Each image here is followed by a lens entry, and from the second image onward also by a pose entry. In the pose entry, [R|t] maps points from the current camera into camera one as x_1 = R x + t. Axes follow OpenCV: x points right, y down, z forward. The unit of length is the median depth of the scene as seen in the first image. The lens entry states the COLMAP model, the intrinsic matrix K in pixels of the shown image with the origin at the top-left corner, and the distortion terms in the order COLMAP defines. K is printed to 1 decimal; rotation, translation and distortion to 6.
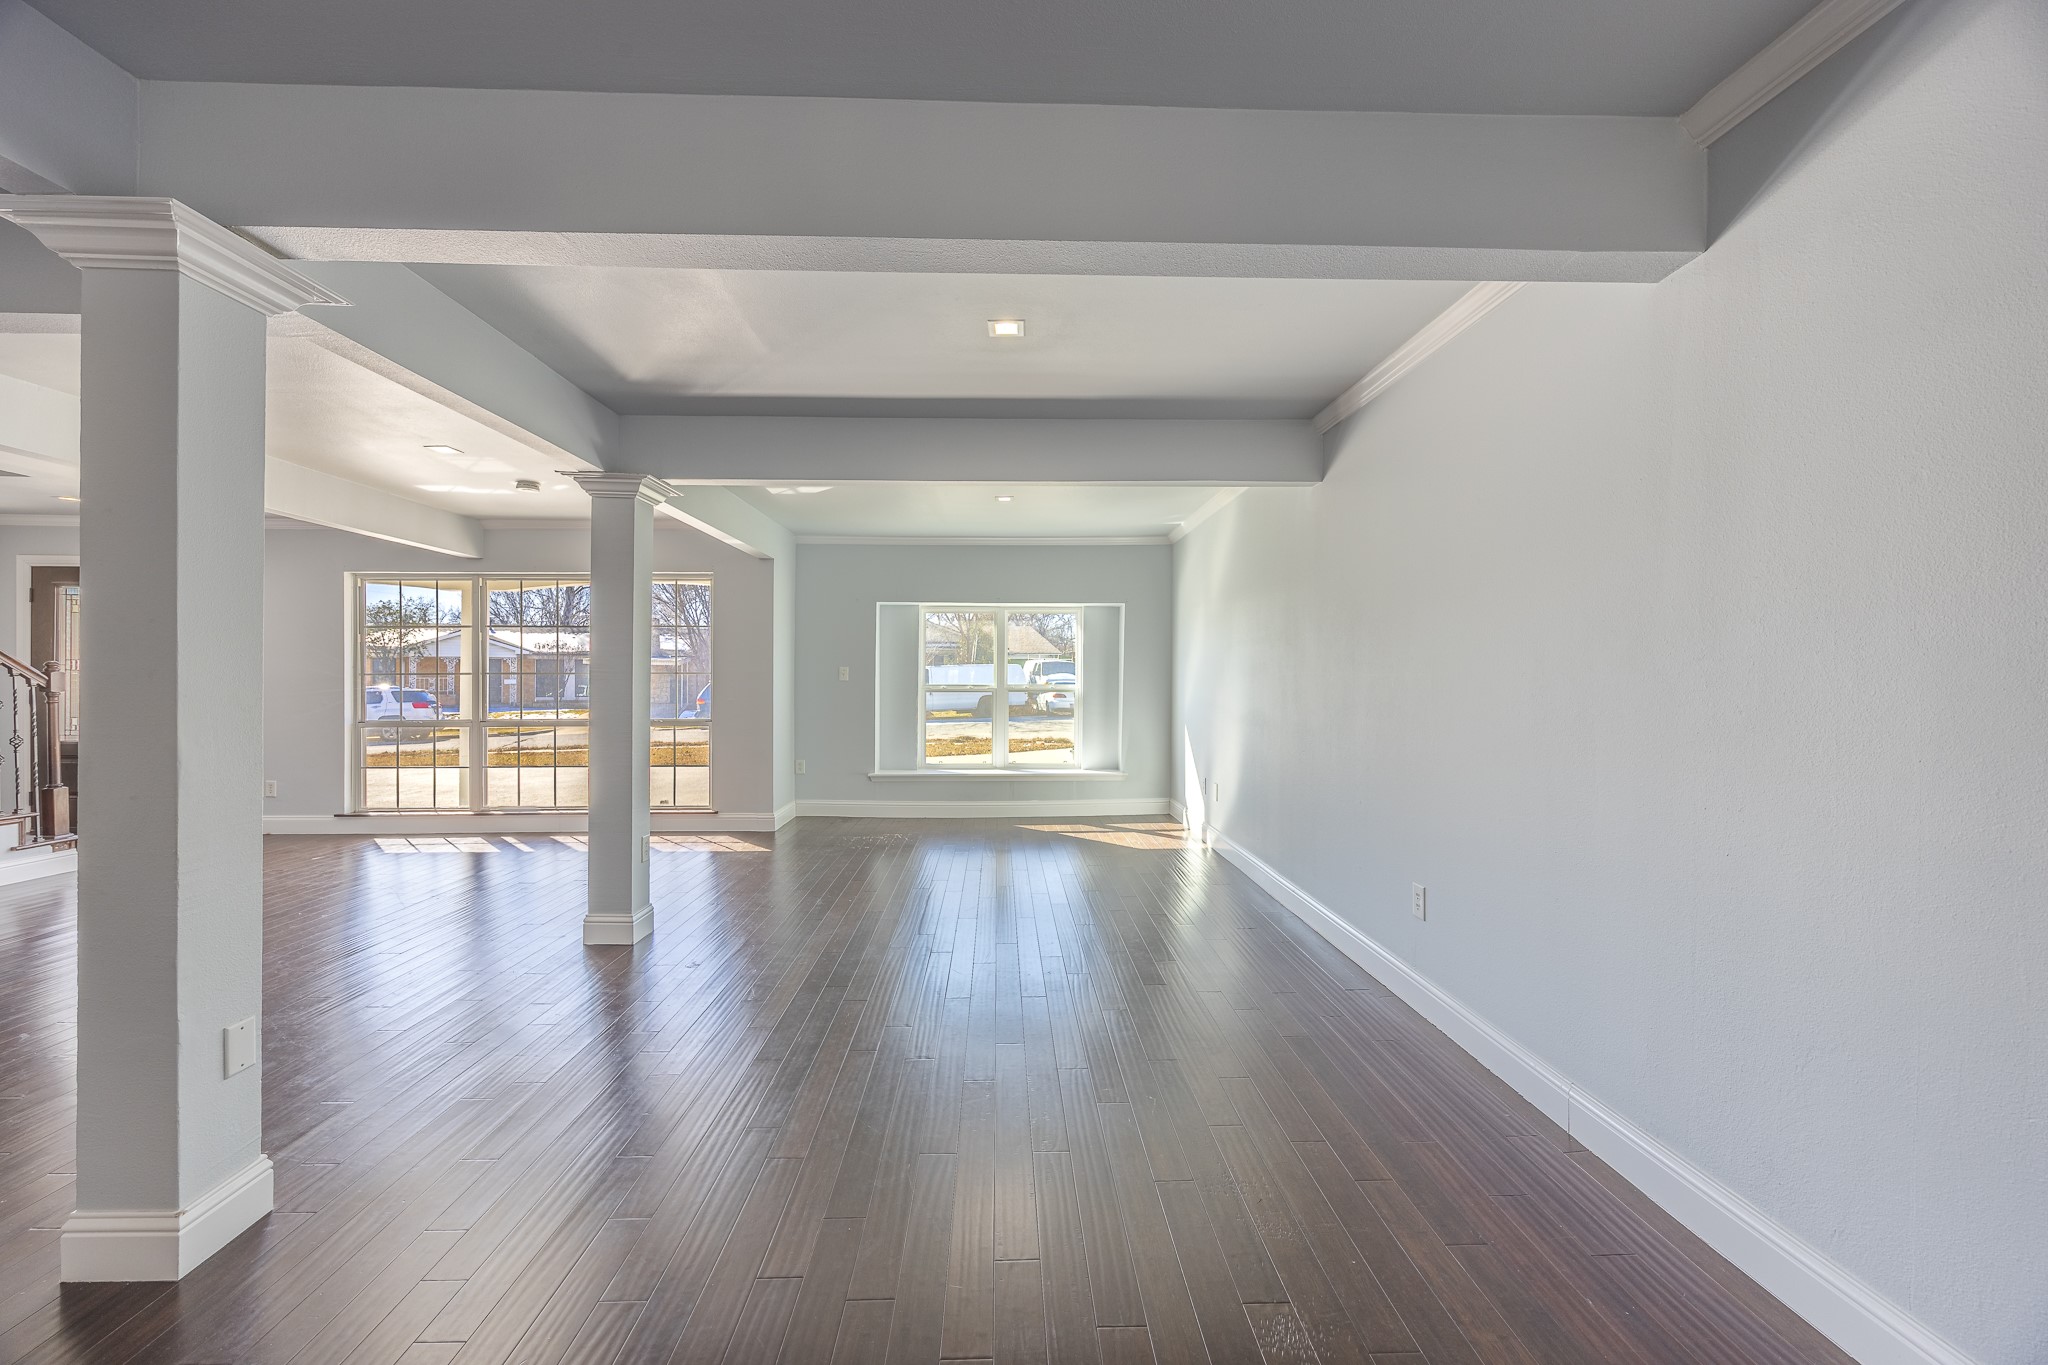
lens RADIAL K [[775.2, 0, 1011.8], [0, 775.2, 683.8], [0, 0, 1]] dist [-0.004214, 0.000864]
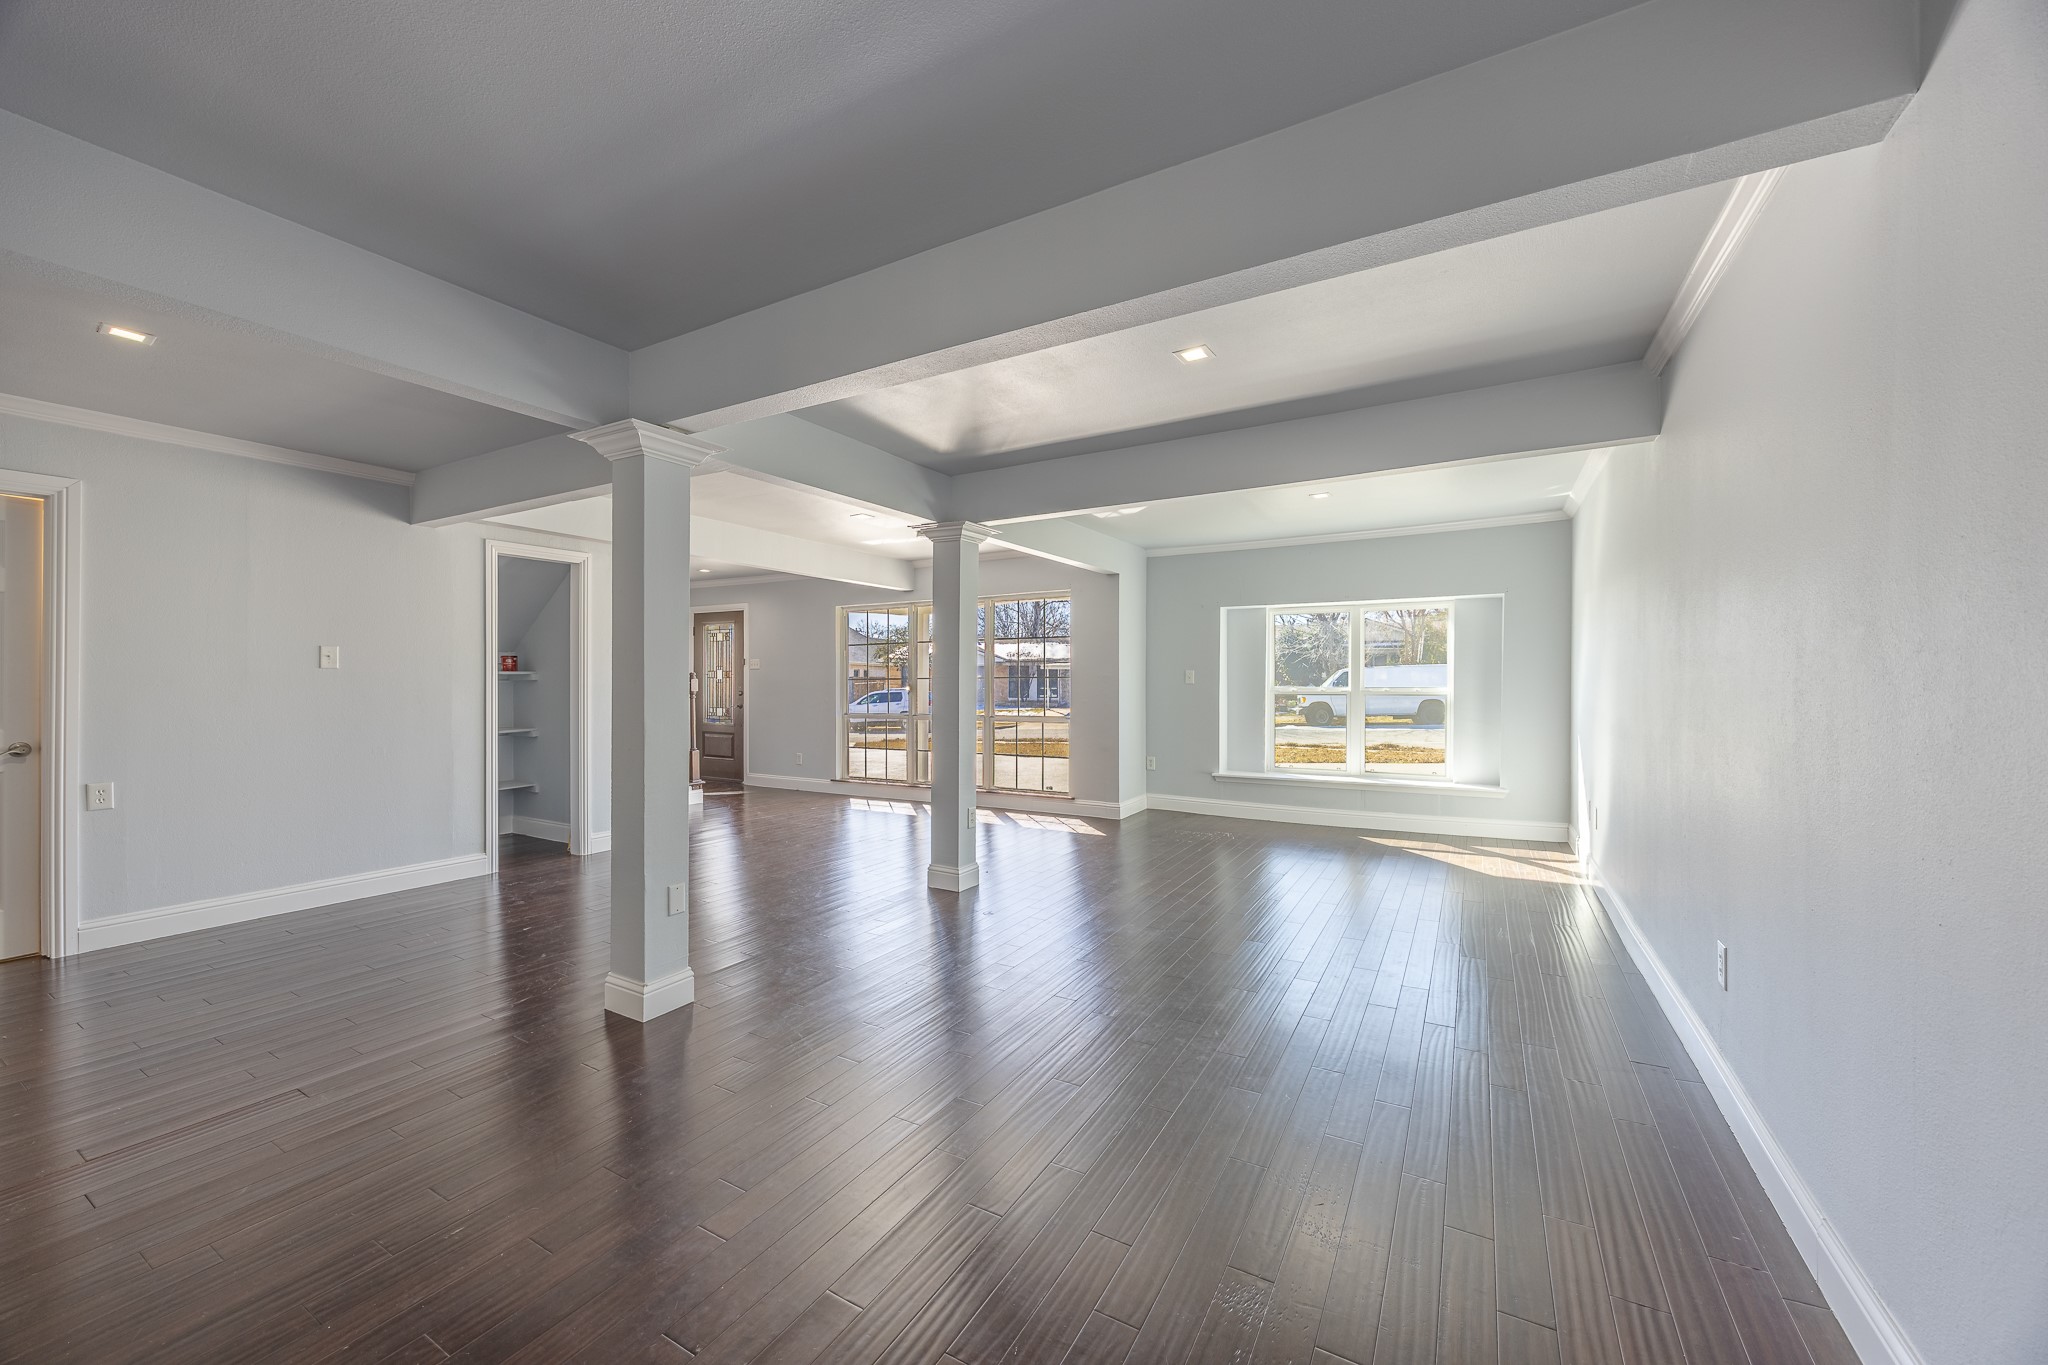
lens RADIAL K [[775.2, 0, 1024.6], [0, 775.2, 683.5], [0, 0, 1]] dist [-0.004214, 0.000864]
pose [[0.852626, -0.001584, -0.522519, 0.161953], [-0.000264, 0.999994, -0.003463, -0.000142], [0.522522, 0.003090, 0.852620, -0.016615]]
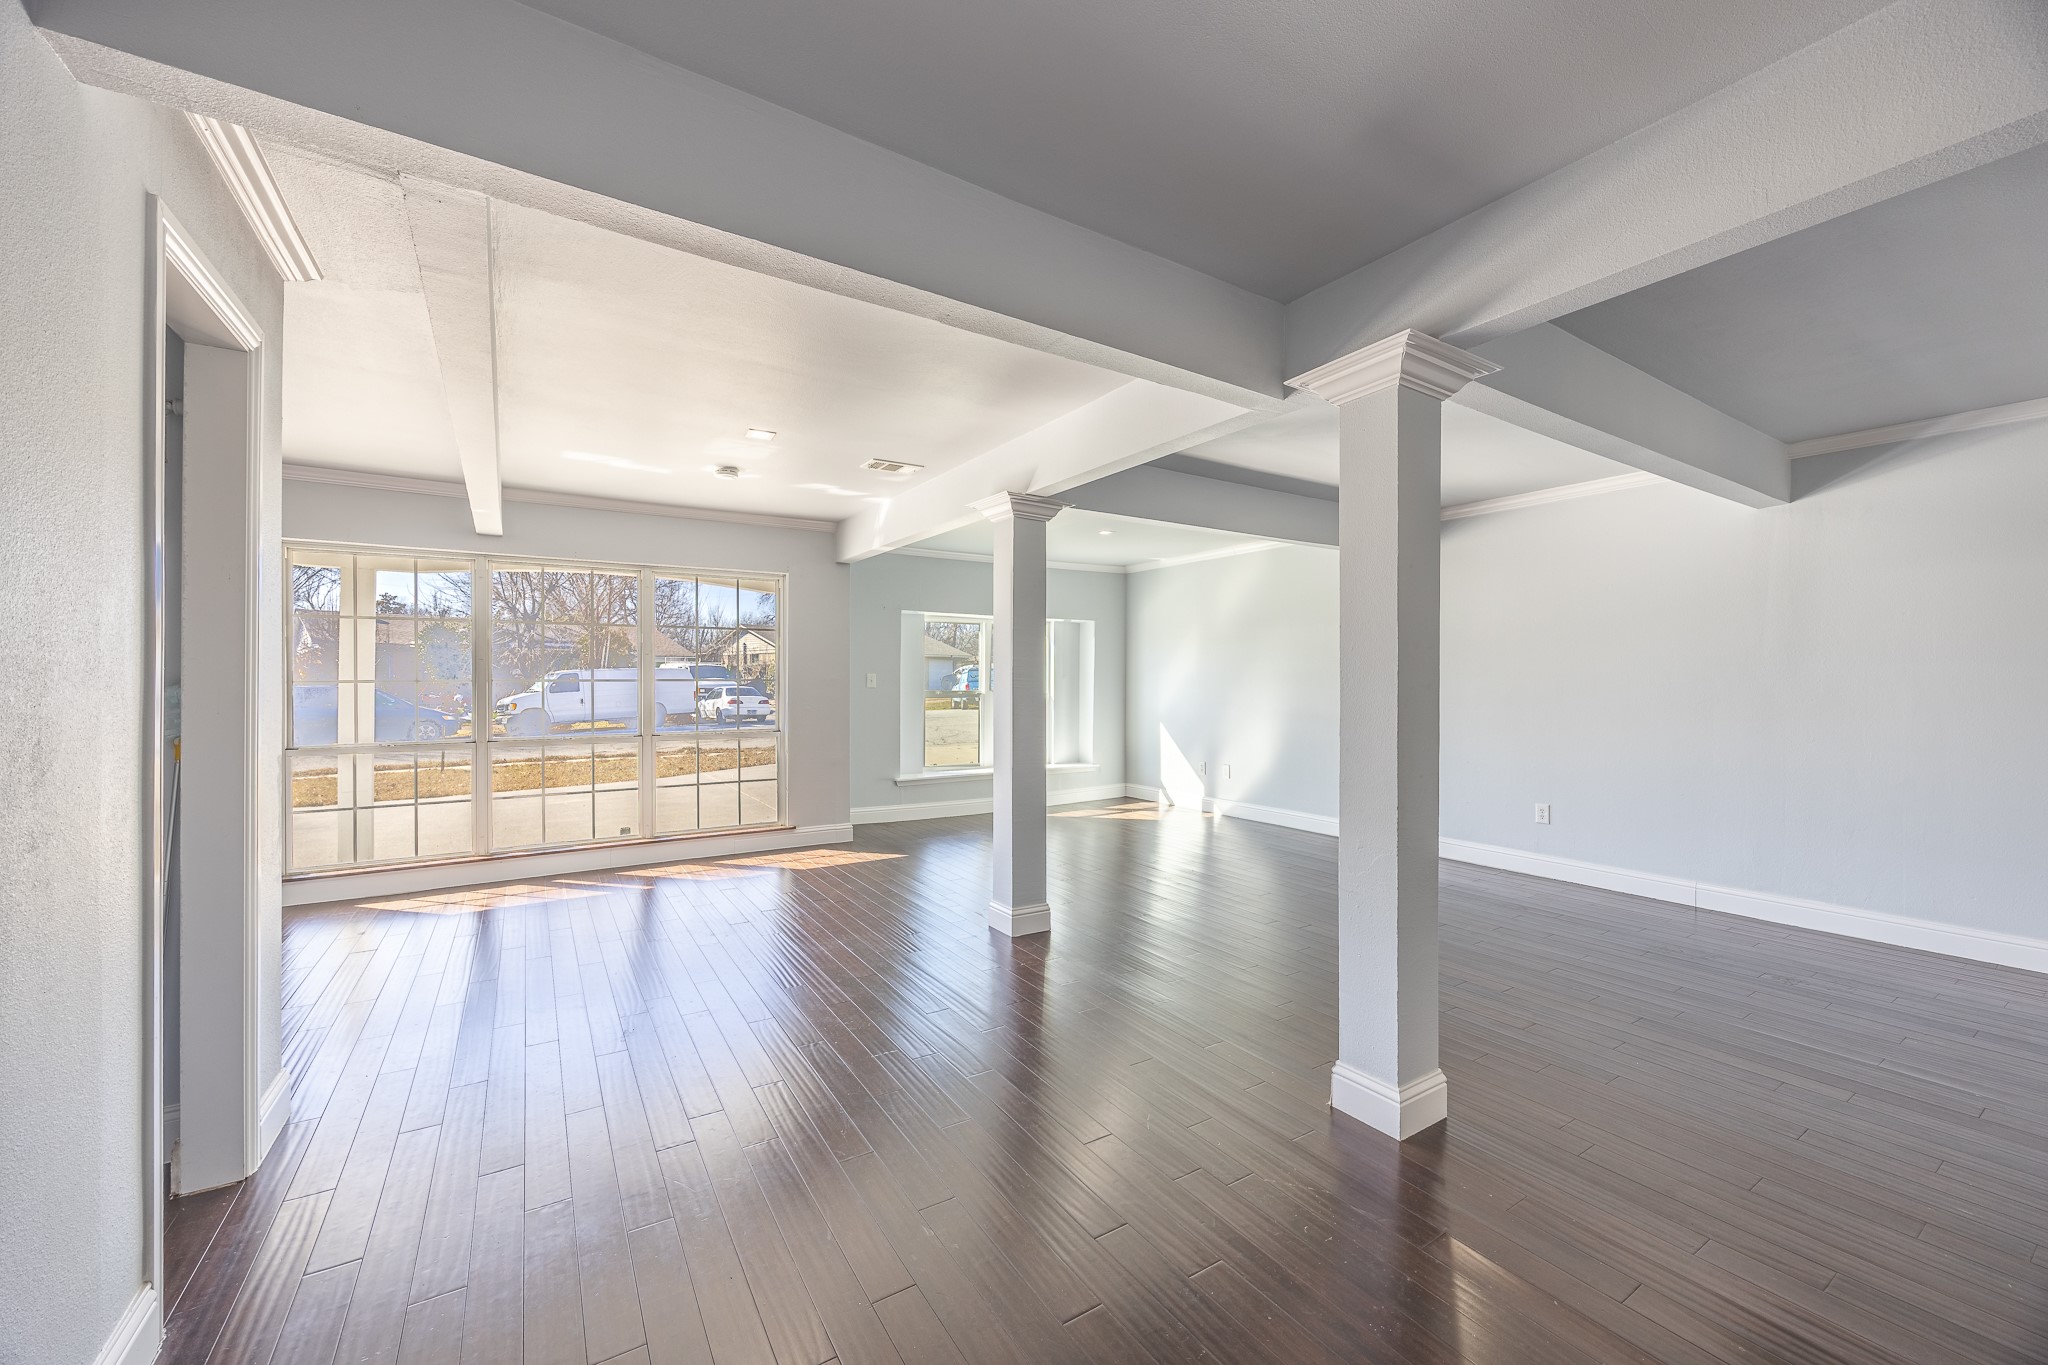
lens RADIAL K [[775.2, 0, 1009.8], [0, 775.2, 681.5], [0, 0, 1]] dist [-0.004214, 0.000864]
pose [[0.862788, 0.000120, 0.505565, -0.650067], [0.004365, 0.999961, -0.007686, -0.003625], [-0.505546, 0.008838, 0.862754, 0.049937]]
